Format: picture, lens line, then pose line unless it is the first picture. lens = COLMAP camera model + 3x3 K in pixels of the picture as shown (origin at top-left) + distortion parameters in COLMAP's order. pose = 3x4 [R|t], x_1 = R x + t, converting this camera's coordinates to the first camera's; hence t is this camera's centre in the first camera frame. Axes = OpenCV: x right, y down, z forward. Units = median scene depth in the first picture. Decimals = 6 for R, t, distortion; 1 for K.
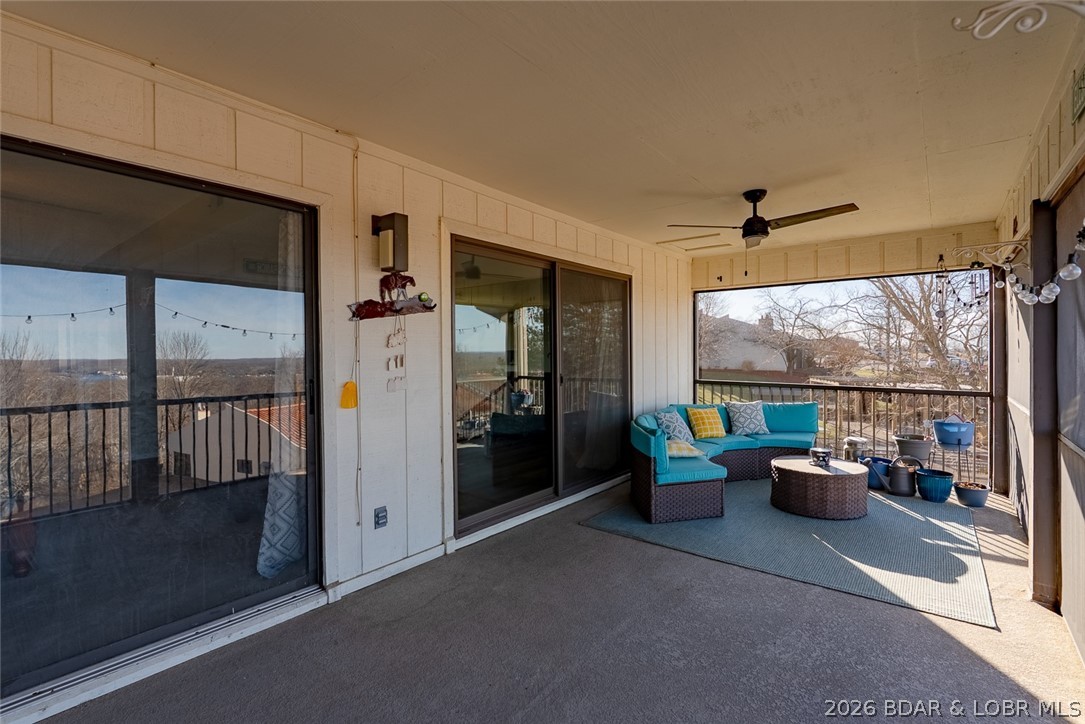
lens RADIAL K [[494.4, 0, 540.0], [0, 494.4, 360.7], [0, 0, 1]] dist [-0.023919, 0.011932]
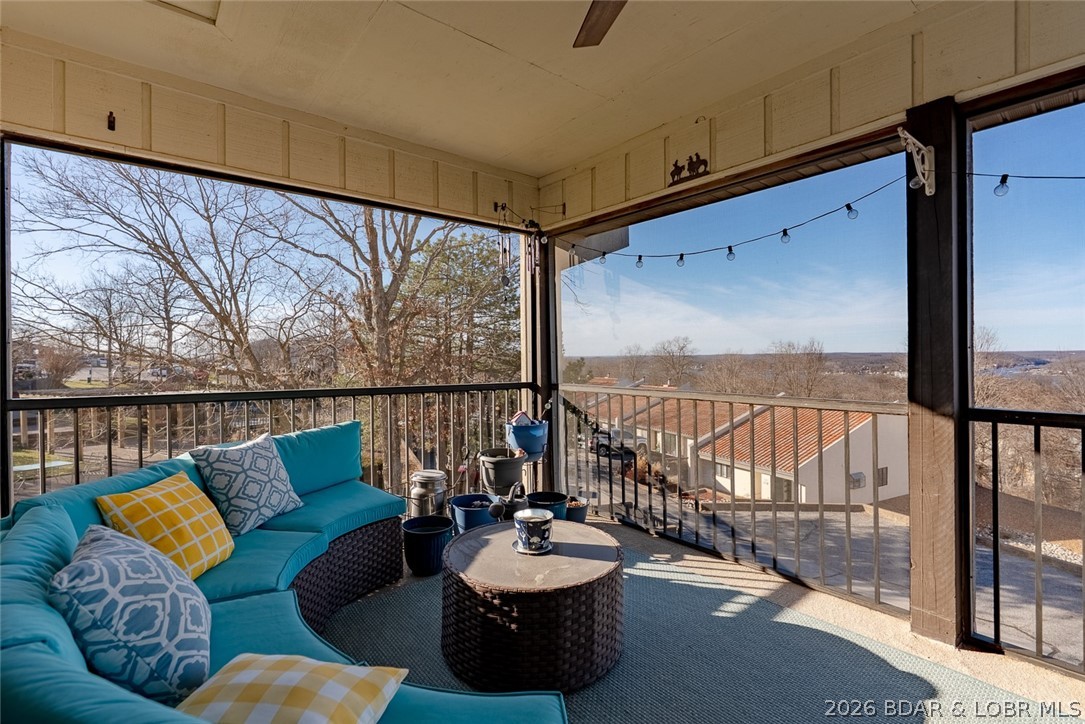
lens RADIAL K [[494.4, 0, 540.3], [0, 494.4, 359.3], [0, 0, 1]] dist [-0.023919, 0.011932]
pose [[0.210080, -0.002654, 0.977681, 0.102277], [0.022025, 0.999755, -0.002018, 0.029177], [-0.977436, 0.021957, 0.210087, 0.854325]]
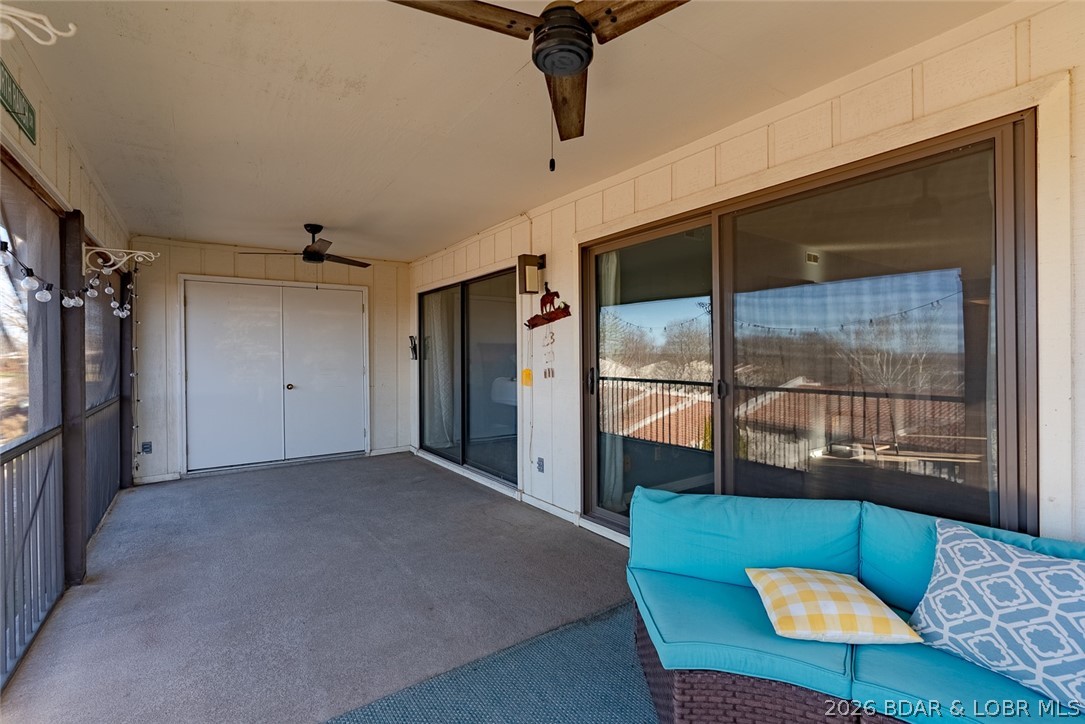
lens RADIAL K [[494.4, 0, 543.3], [0, 494.4, 359.4], [0, 0, 1]] dist [-0.023919, 0.011932]
pose [[-0.268487, 0.016868, -0.963136, 0.693769], [-0.005103, 0.999808, 0.018933, -0.011502], [0.963270, 0.009998, -0.268349, 0.910687]]
